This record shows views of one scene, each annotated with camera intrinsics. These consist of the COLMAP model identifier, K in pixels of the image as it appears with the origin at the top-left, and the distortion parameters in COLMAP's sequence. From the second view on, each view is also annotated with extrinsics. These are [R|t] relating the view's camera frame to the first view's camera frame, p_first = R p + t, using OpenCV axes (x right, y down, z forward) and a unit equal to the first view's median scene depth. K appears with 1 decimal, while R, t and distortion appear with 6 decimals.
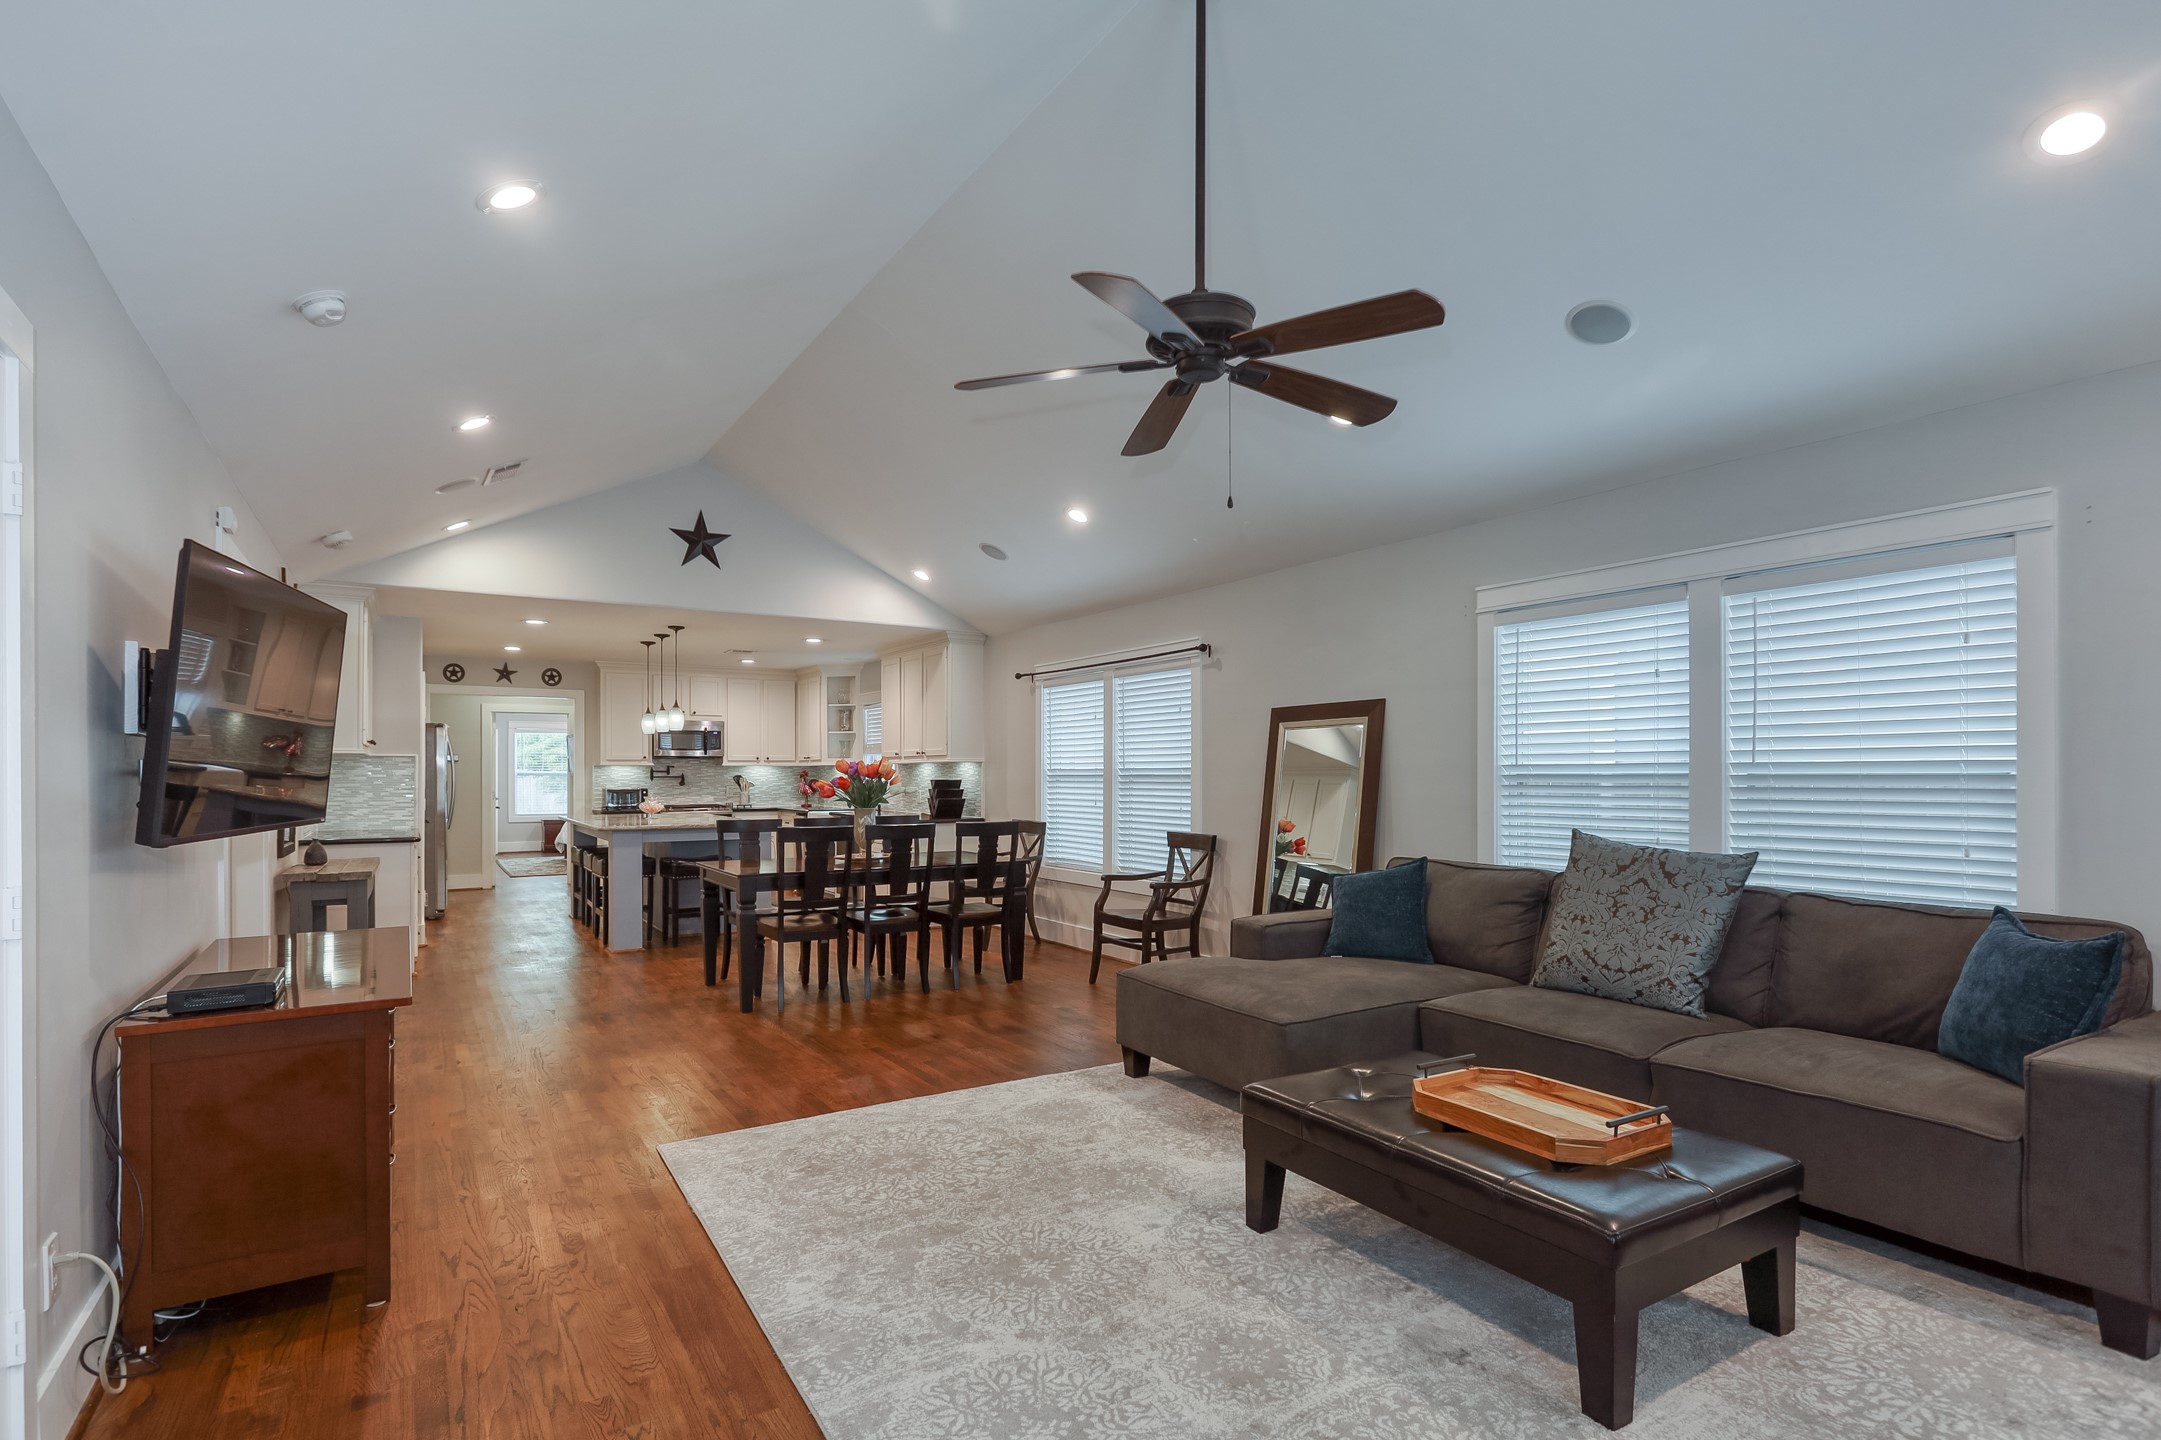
lens RADIAL K [[1034.6, 0, 1100.5], [0, 1034.6, 737.1], [0, 0, 1]] dist [0.005035, 0.000403]
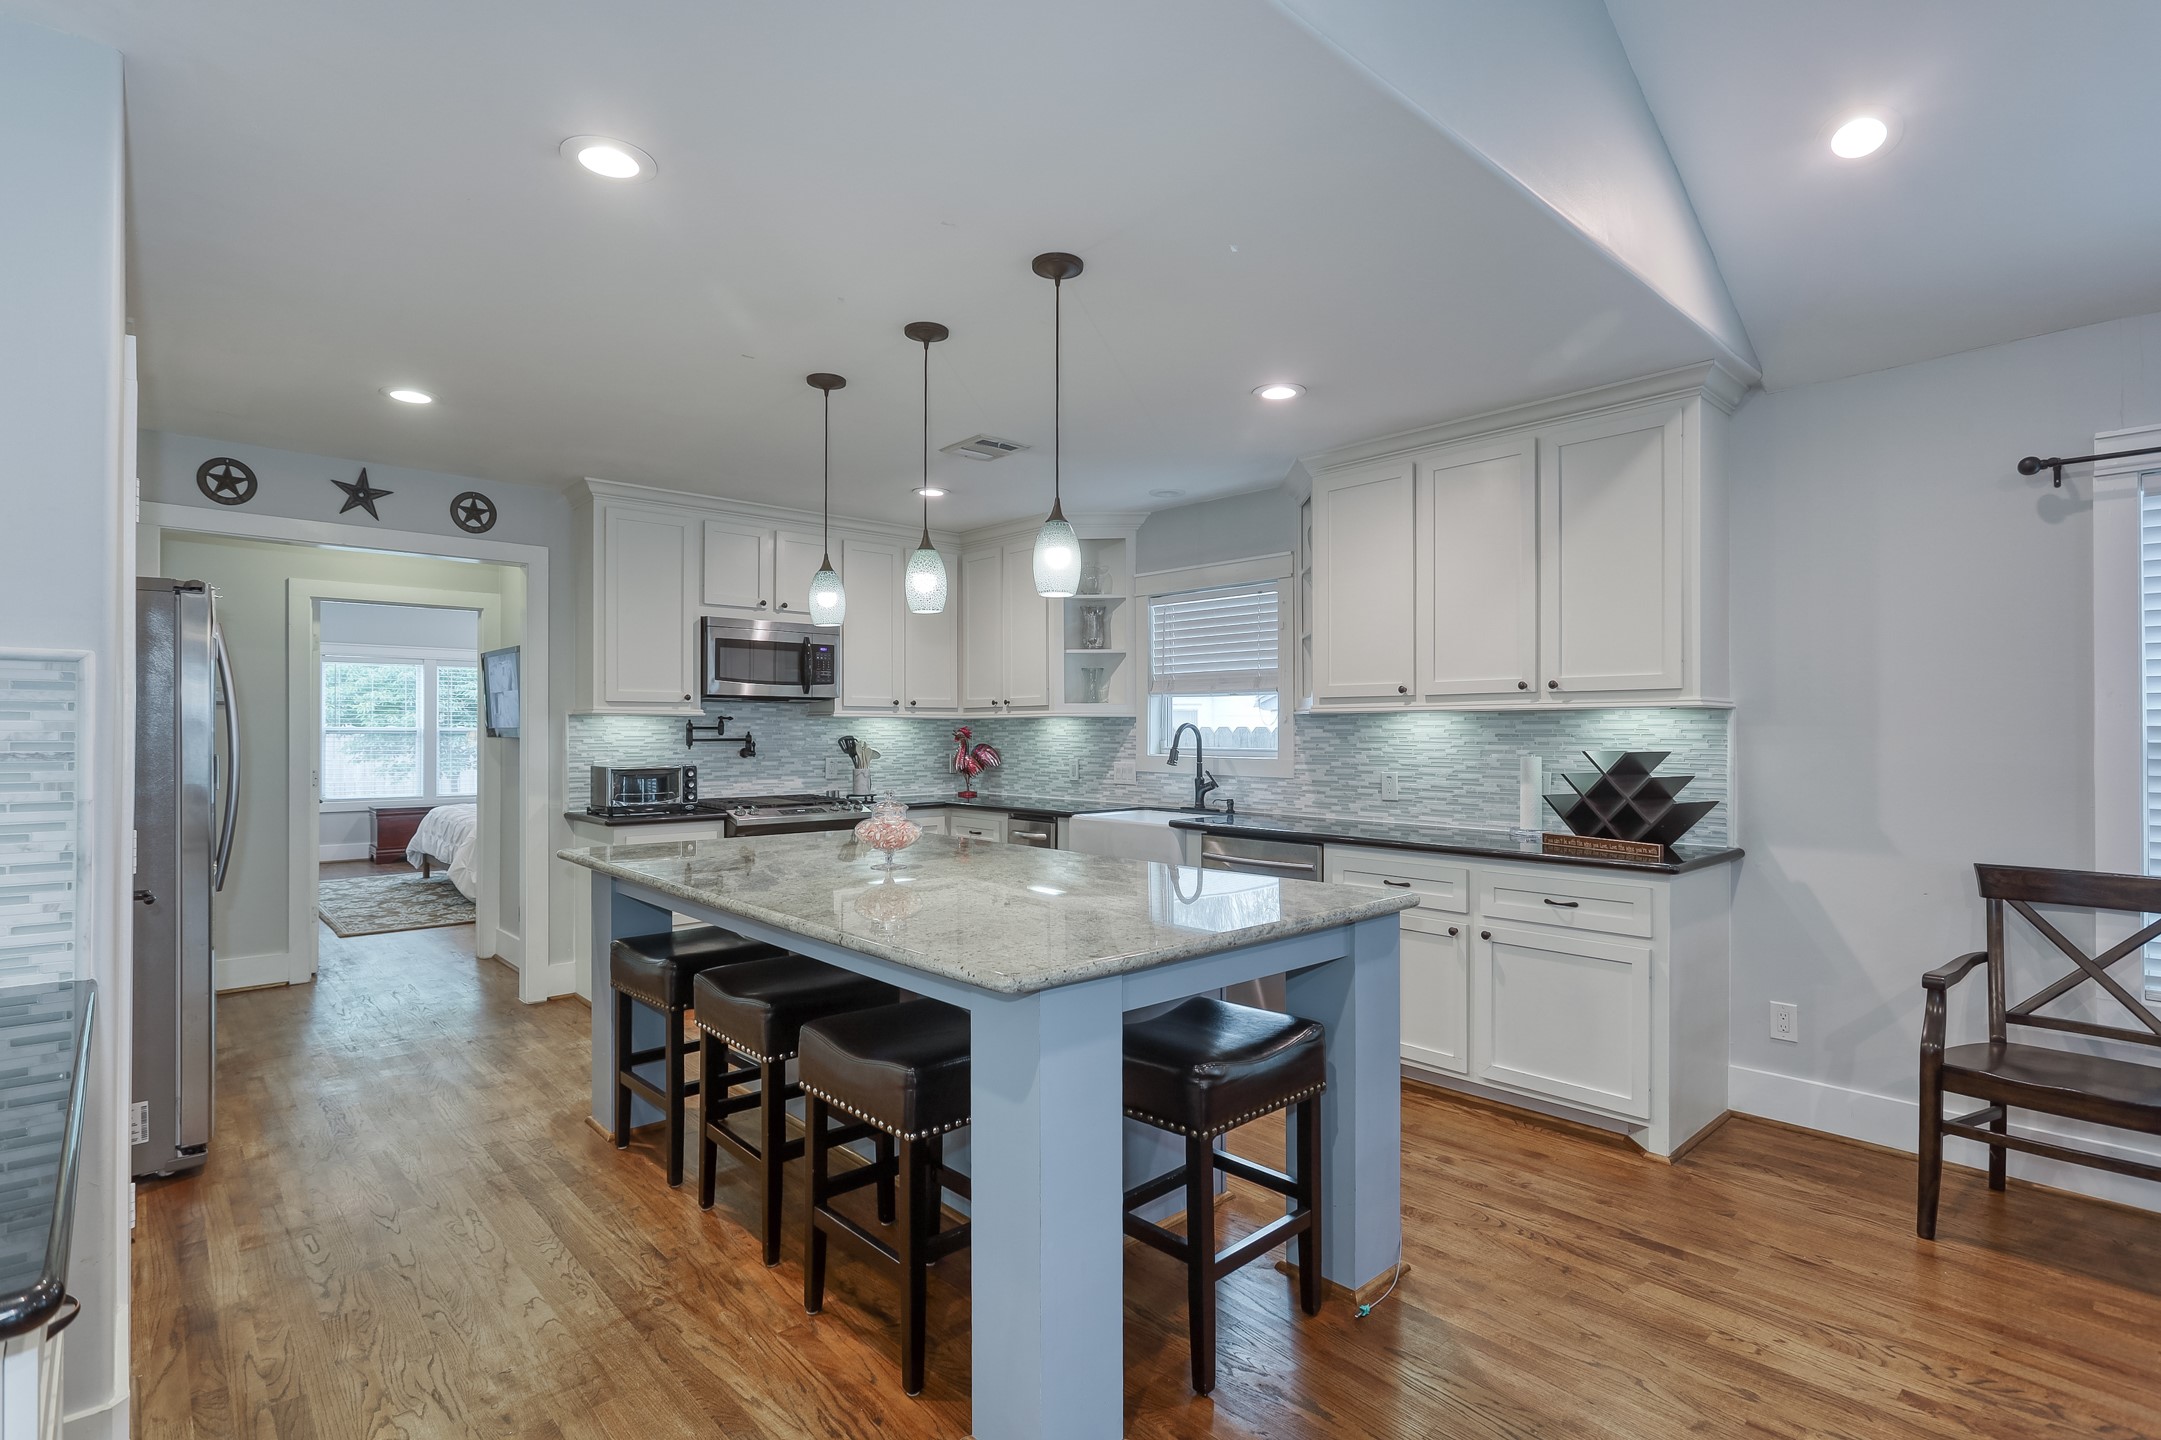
lens RADIAL K [[1034.6, 0, 1086.3], [0, 1034.6, 724.7], [0, 0, 1]] dist [0.005035, 0.000403]
pose [[0.986893, 0.006779, 0.161231, -0.330907], [-0.011280, 0.999571, 0.027017, 0.016837], [-0.160979, -0.028482, 0.986547, 0.502841]]
